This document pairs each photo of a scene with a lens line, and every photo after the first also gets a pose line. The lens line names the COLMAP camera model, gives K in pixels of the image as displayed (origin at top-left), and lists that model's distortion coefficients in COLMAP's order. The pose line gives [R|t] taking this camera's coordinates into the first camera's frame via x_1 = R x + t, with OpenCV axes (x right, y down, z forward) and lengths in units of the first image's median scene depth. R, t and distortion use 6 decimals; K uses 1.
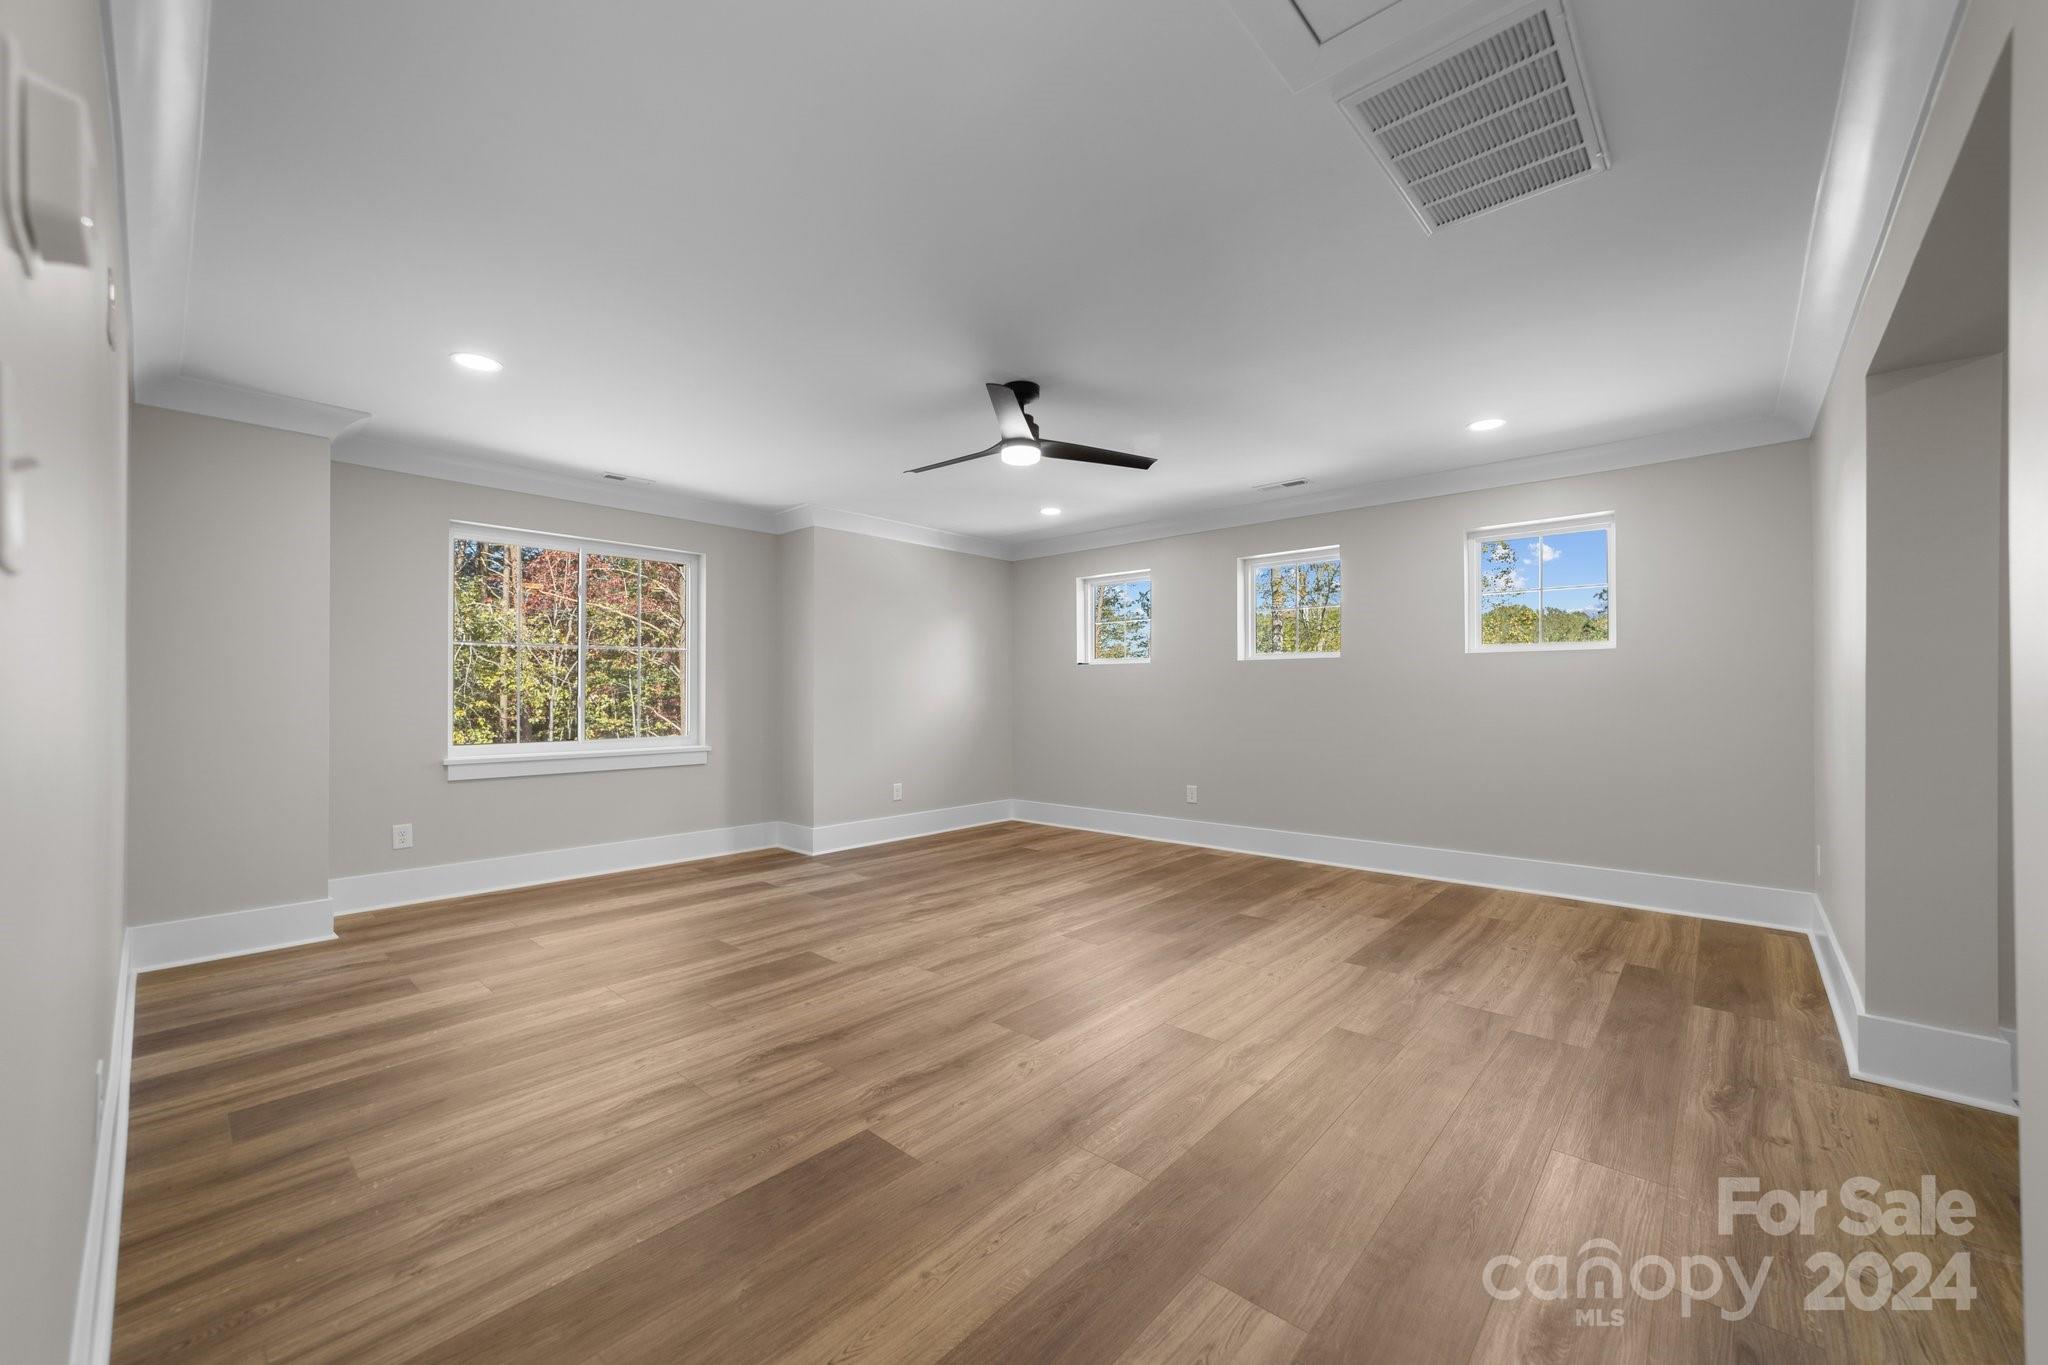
lens RADIAL K [[791.3, 0, 1024.8], [0, 791.3, 686.8], [0, 0, 1]] dist [-0.013018, 0.005512]
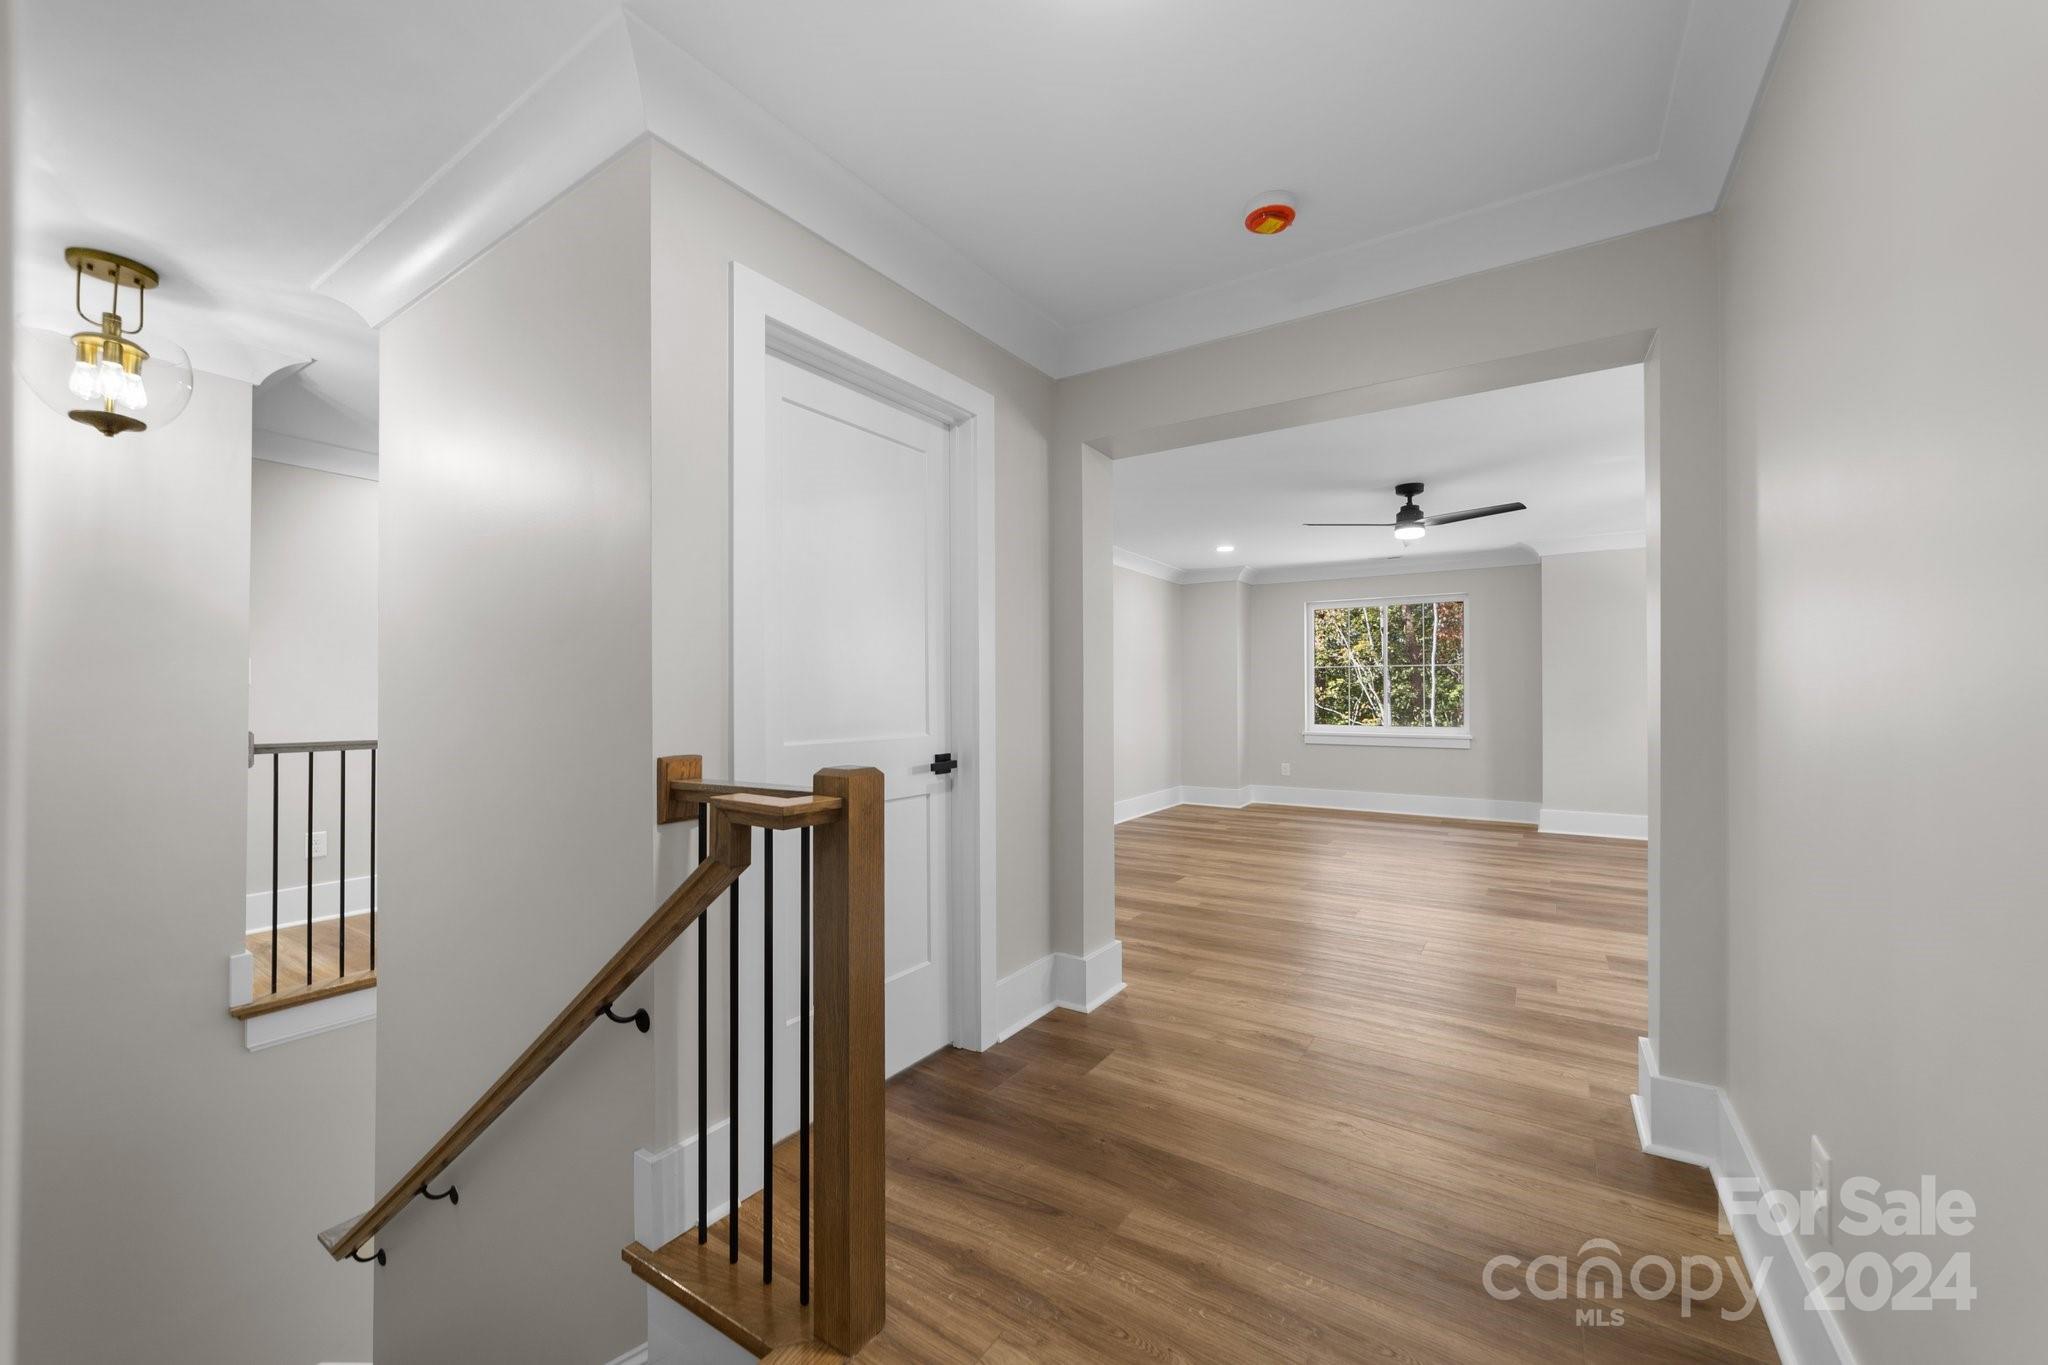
lens RADIAL K [[791.3, 0, 1019.0], [0, 791.3, 687.9], [0, 0, 1]] dist [-0.013018, 0.005512]
pose [[0.146739, -0.007578, -0.989146, 1.218462], [0.011474, 0.999916, -0.005959, -0.009009], [0.989109, -0.010475, 0.146814, 0.070266]]
